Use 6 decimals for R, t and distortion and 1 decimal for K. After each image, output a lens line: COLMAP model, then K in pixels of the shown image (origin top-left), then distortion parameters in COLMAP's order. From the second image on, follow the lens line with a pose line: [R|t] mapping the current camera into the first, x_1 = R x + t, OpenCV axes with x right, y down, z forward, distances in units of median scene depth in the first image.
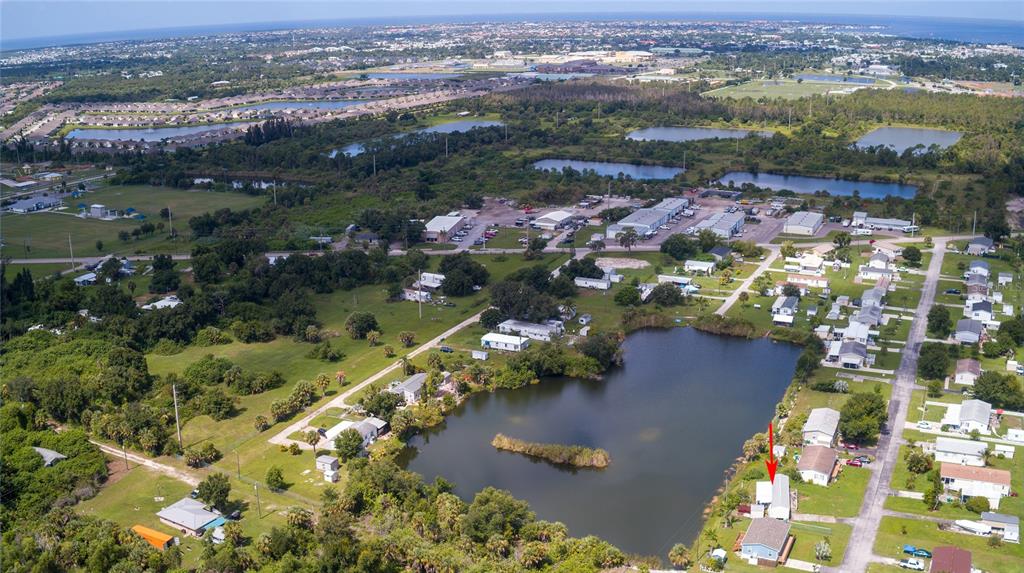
lens RADIAL K [[1001.6, 0, 514.9], [0, 1001.6, 284.8], [0, 0, 1]] dist [-0.200608, 0.000000]
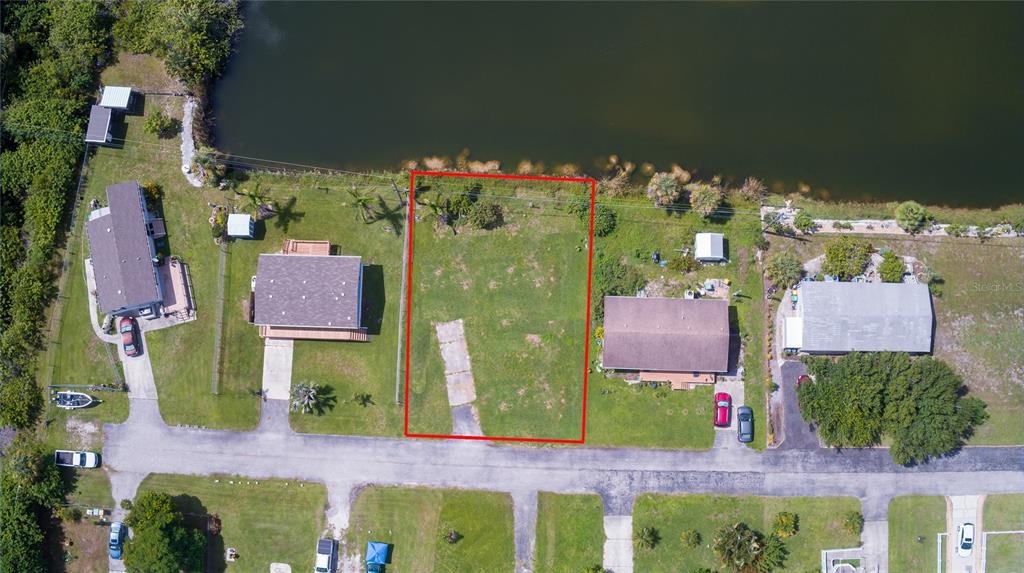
lens RADIAL K [[1001.6, 0, 511.3], [0, 1001.6, 286.1], [0, 0, 1]] dist [-0.200608, 0.000000]
pose [[0.412363, 0.904062, -0.112378, 0.243855], [-0.251872, 0.231683, 0.939619, -0.195262], [0.875510, -0.359159, 0.323245, 0.617007]]
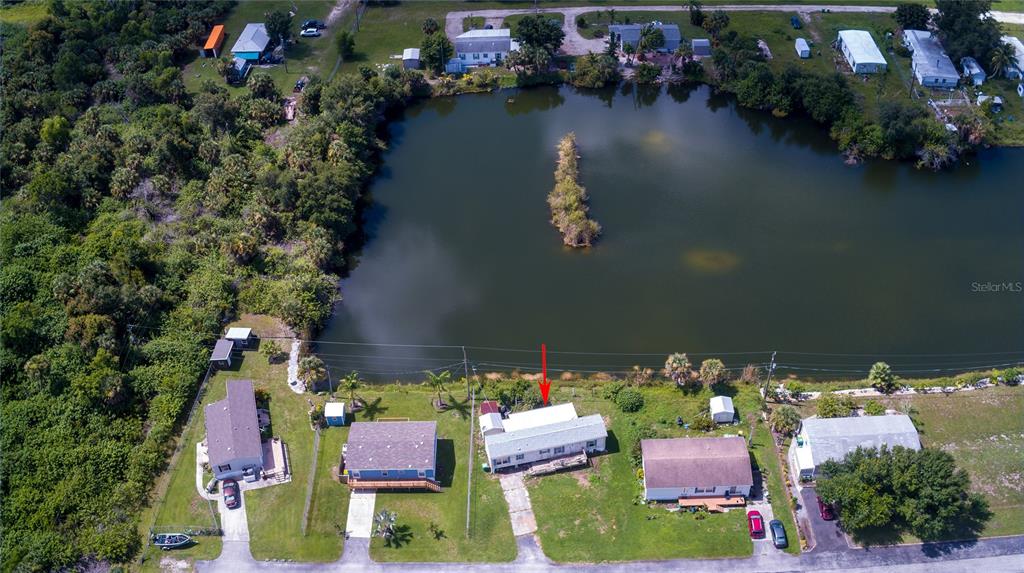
lens RADIAL K [[1001.6, 0, 517.8], [0, 1001.6, 280.0], [0, 0, 1]] dist [-0.200608, 0.000000]
pose [[0.445911, 0.606769, -0.658023, 0.442046], [-0.228264, 0.787938, 0.571882, -0.150056], [0.865482, -0.104805, 0.489854, 0.510500]]
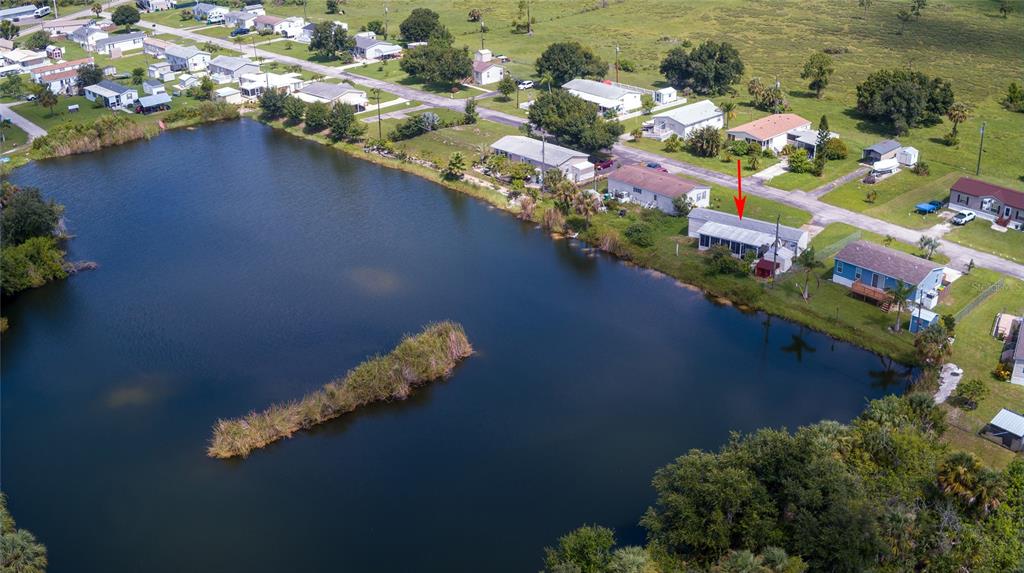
lens RADIAL K [[1001.6, 0, 508.1], [0, 1001.6, 291.1], [0, 0, 1]] dist [-0.200608, 0.000000]
pose [[0.362420, -0.384315, 0.849090, -0.224804], [0.261644, 0.916344, 0.303077, 0.021304], [-0.894535, 0.112318, 0.432656, 0.639170]]
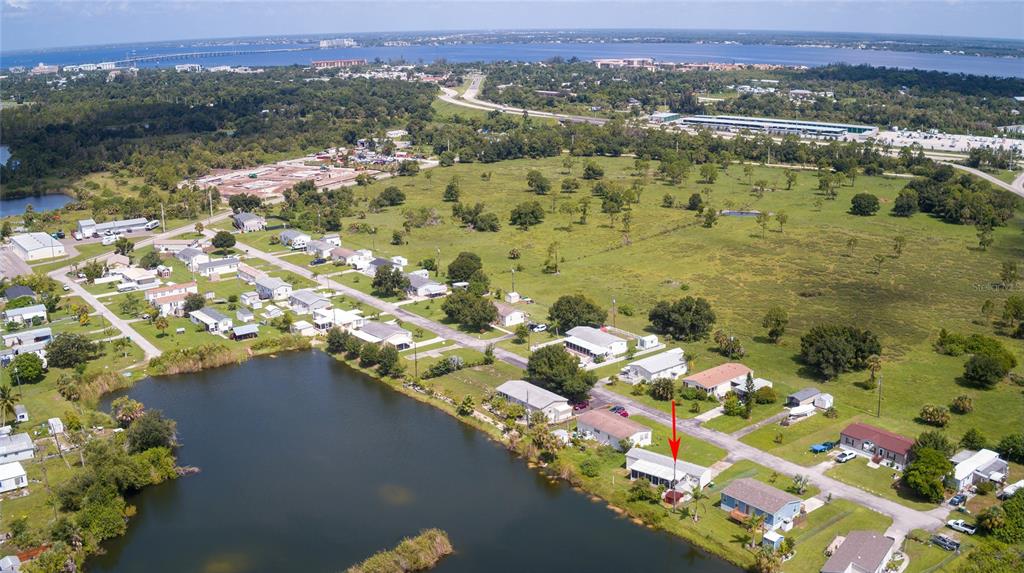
lens RADIAL K [[1001.6, 0, 513.3], [0, 1001.6, 285.0], [0, 0, 1]] dist [-0.200608, 0.000000]
pose [[0.435526, -0.213855, 0.874405, -0.343885], [0.246841, 0.962509, 0.112456, -0.038931], [-0.865671, 0.166862, 0.471985, 0.510691]]
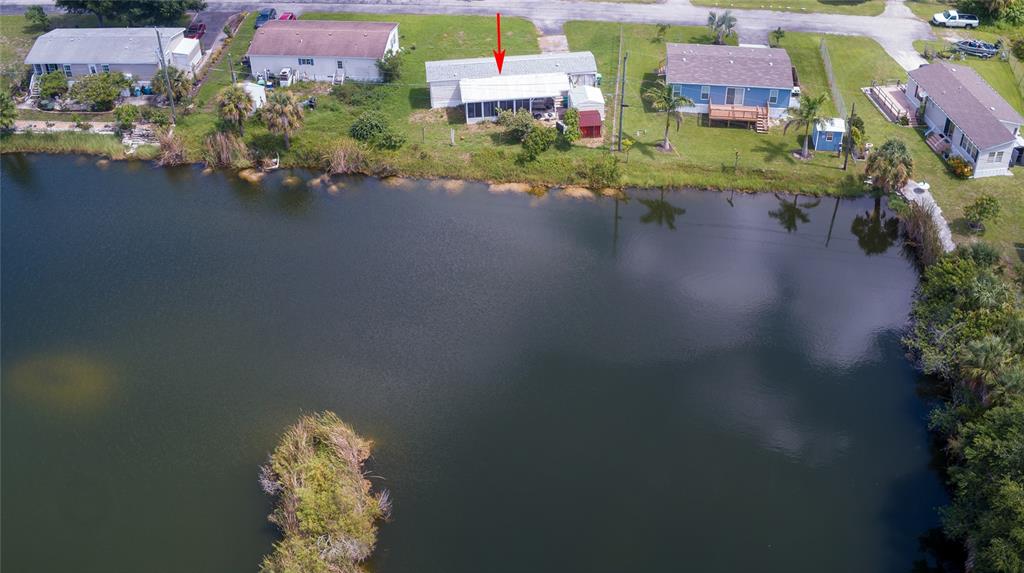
lens RADIAL K [[1062.1, 0, 506.8], [0, 1062.1, 282.7], [0, 0, 1]] dist [-0.186589, 0.000000]
pose [[-0.336939, -0.572506, 0.747468, -0.088557], [0.279185, 0.697433, 0.660032, -0.017196], [-0.899182, 0.431073, -0.075157, 0.786282]]
